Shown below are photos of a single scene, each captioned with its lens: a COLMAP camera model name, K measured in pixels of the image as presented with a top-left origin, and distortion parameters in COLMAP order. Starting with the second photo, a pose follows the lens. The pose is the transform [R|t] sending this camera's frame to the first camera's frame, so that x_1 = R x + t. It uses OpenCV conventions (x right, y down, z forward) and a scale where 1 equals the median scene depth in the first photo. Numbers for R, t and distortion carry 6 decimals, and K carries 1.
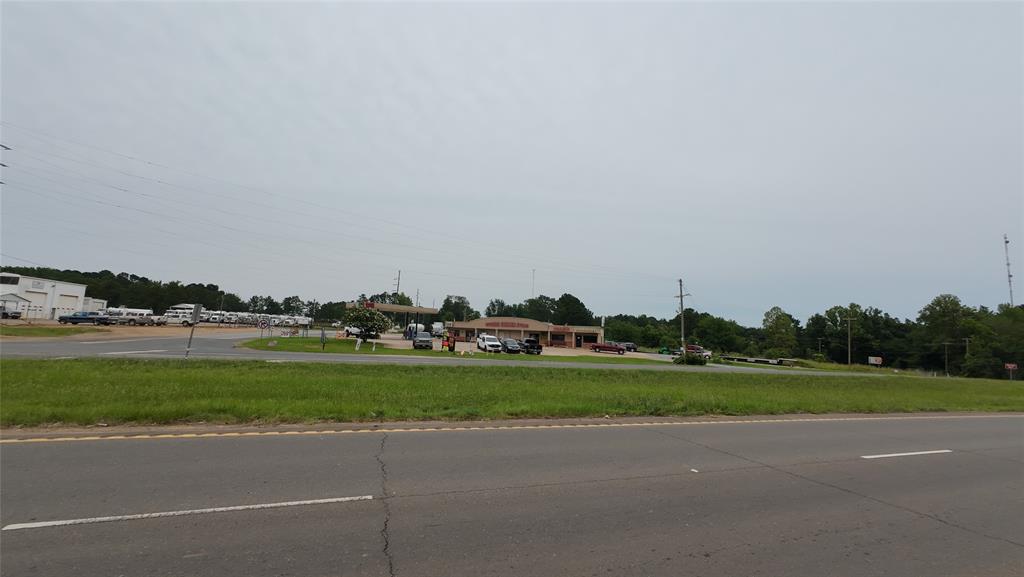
lens RADIAL K [[396.4, 0, 512.6], [0, 396.4, 288.6], [0, 0, 1]] dist [-0.003741, 0.002753]
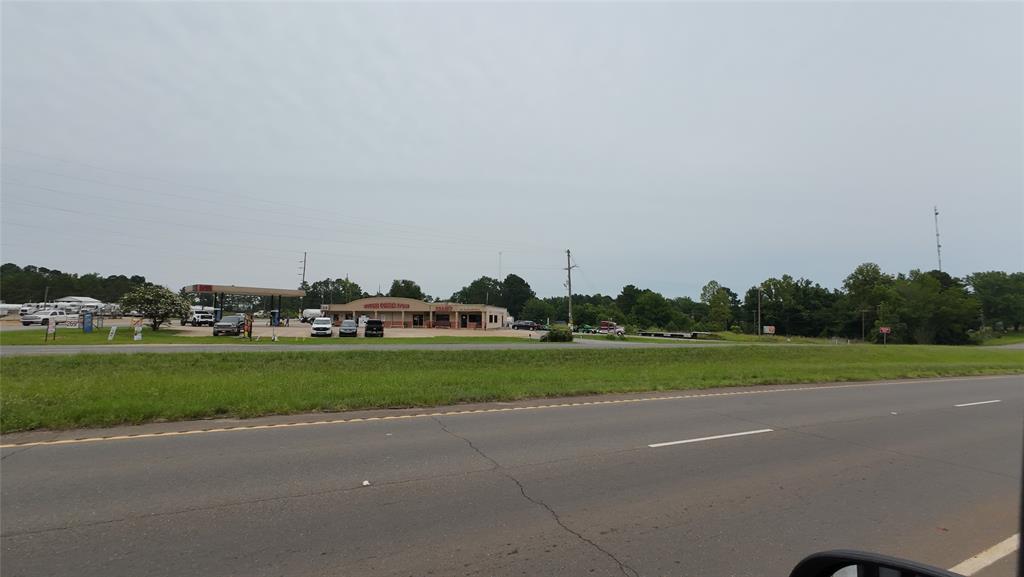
lens RADIAL K [[396.4, 0, 513.2], [0, 396.4, 287.3], [0, 0, 1]] dist [-0.003741, 0.002753]
pose [[0.997404, -0.030521, 0.065217, 0.170190], [0.028075, 0.998879, 0.038102, 0.017840], [-0.066307, -0.036172, 0.997143, 0.062826]]
